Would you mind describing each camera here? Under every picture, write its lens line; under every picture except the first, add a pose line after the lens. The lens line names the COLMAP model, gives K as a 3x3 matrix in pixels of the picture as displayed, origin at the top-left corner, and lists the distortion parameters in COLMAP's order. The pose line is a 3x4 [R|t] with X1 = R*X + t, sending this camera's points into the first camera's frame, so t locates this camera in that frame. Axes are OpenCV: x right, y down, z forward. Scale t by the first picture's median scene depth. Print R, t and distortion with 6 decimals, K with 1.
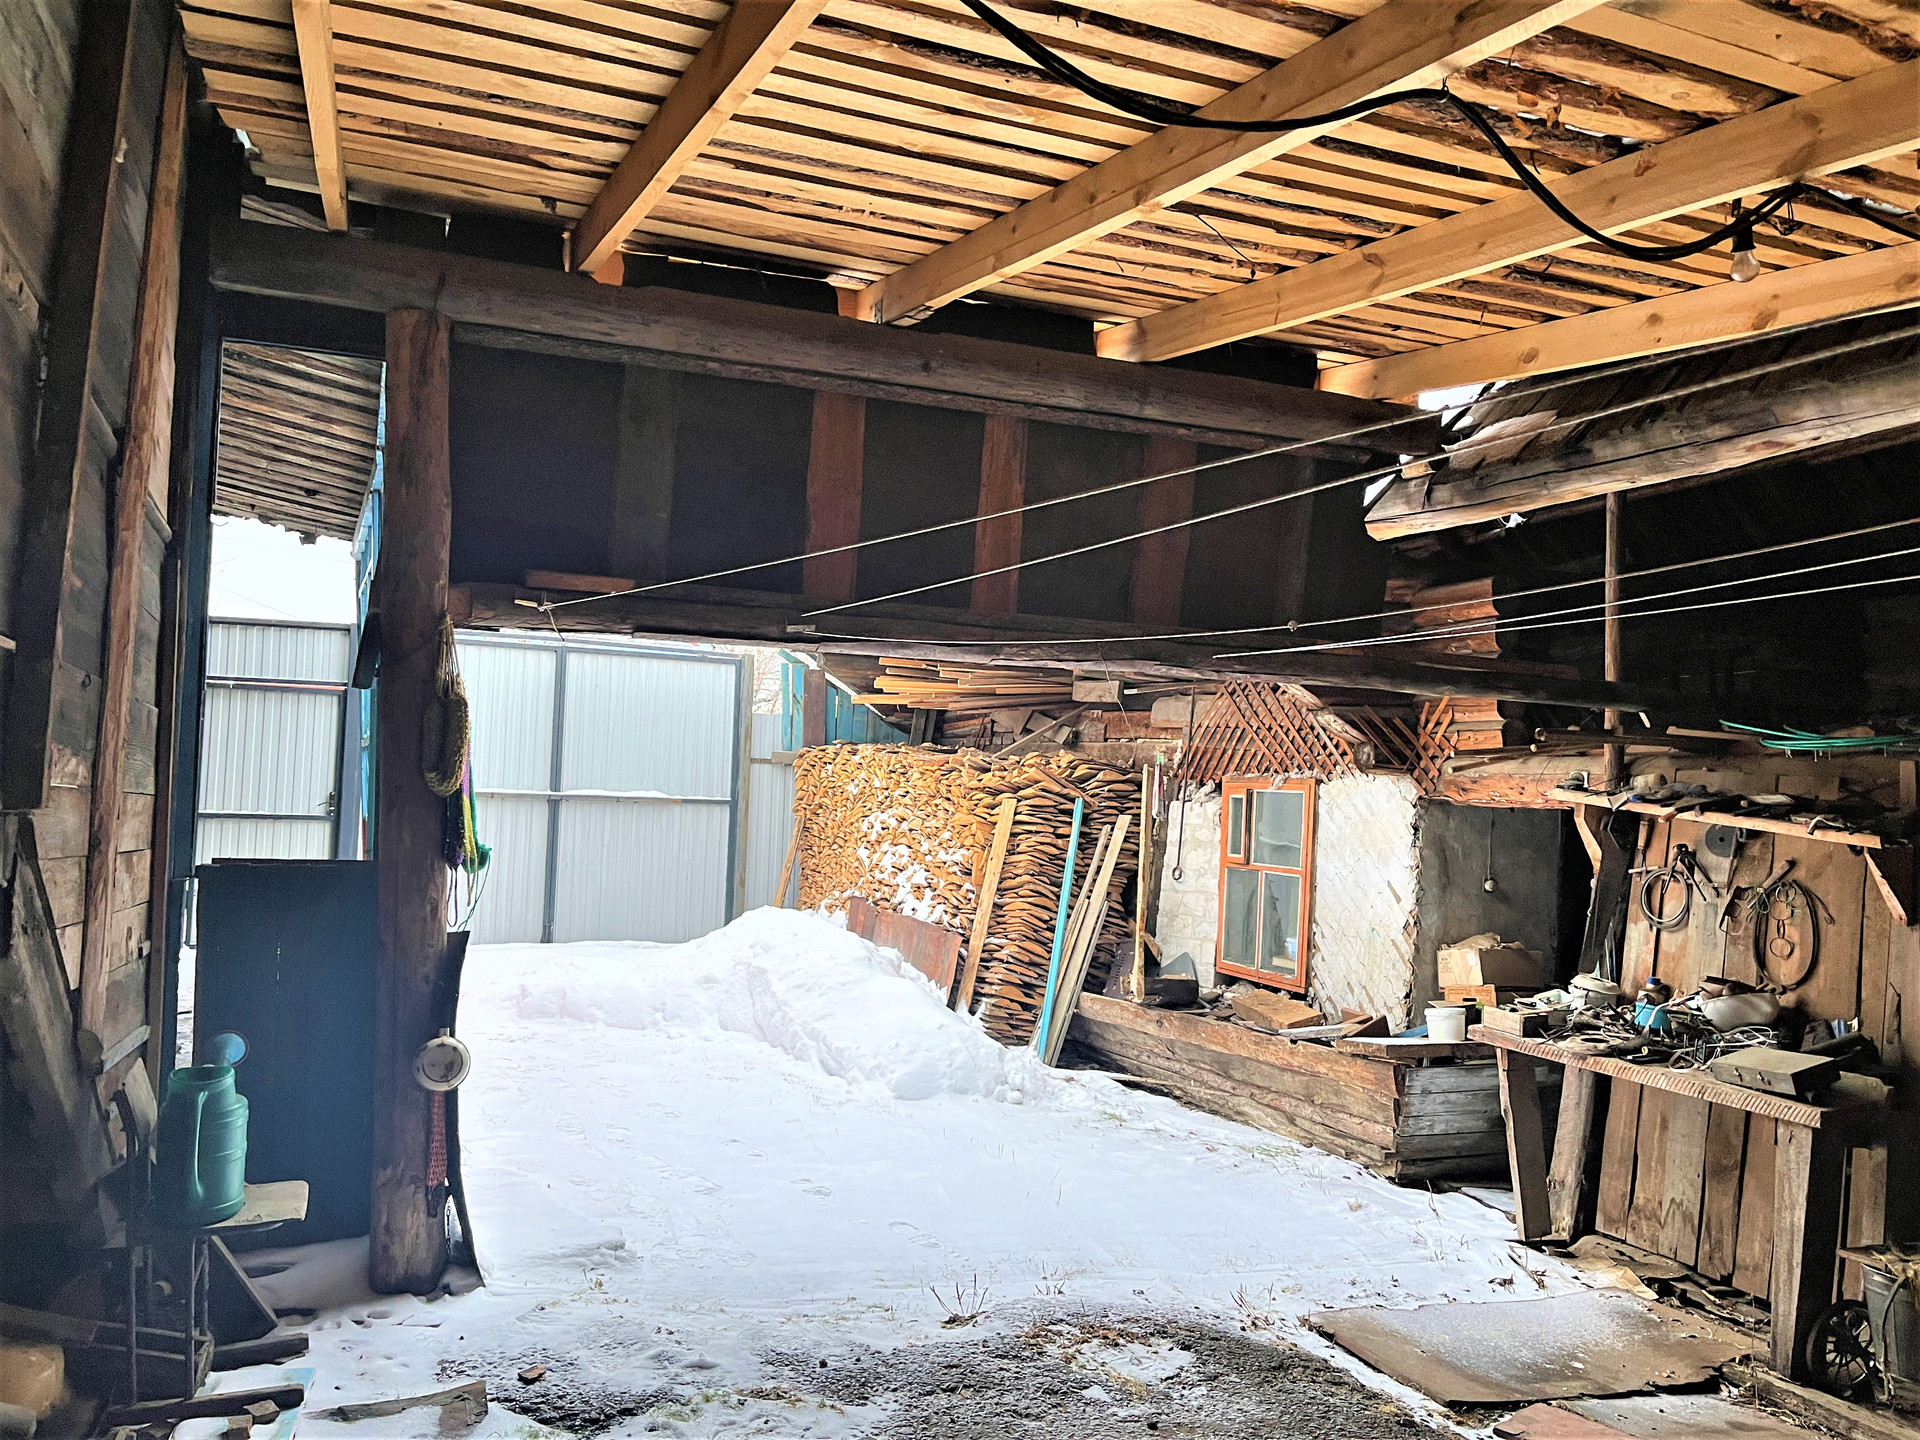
lens RADIAL K [[1468.0, 0, 948.6], [0, 1468.0, 702.8], [0, 0, 1]] dist [0.064568, -0.072054]
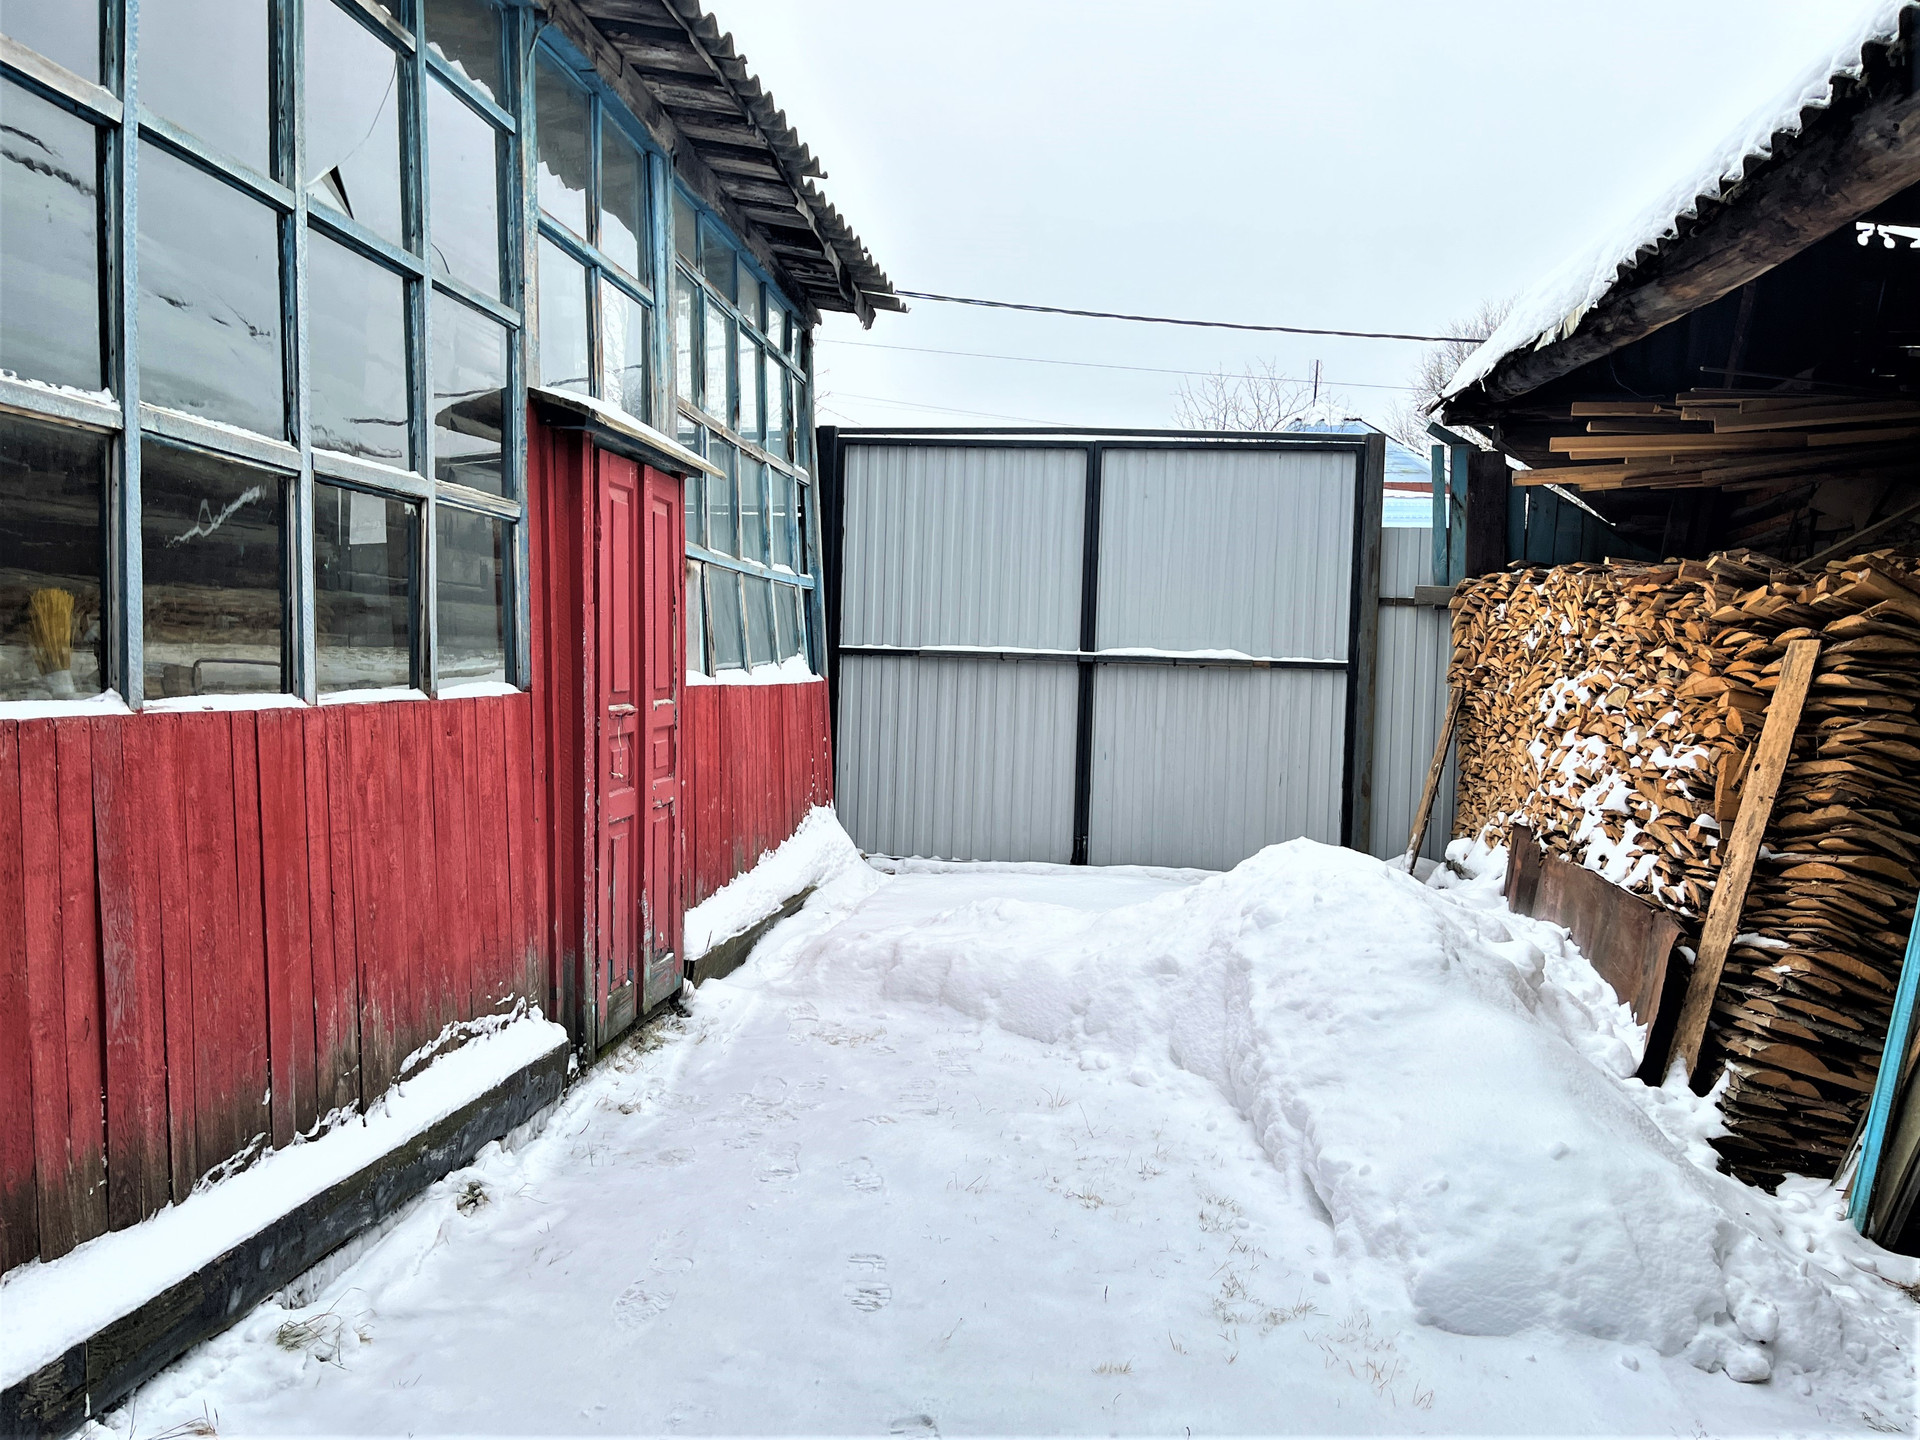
lens RADIAL K [[1468.0, 0, 1002.2], [0, 1468.0, 715.6], [0, 0, 1]] dist [0.064568, -0.072054]
pose [[0.866802, 0.011763, -0.498514, 0.056578], [0.029185, 0.996811, 0.074267, 0.047224], [0.497798, -0.078924, 0.863694, 0.467891]]
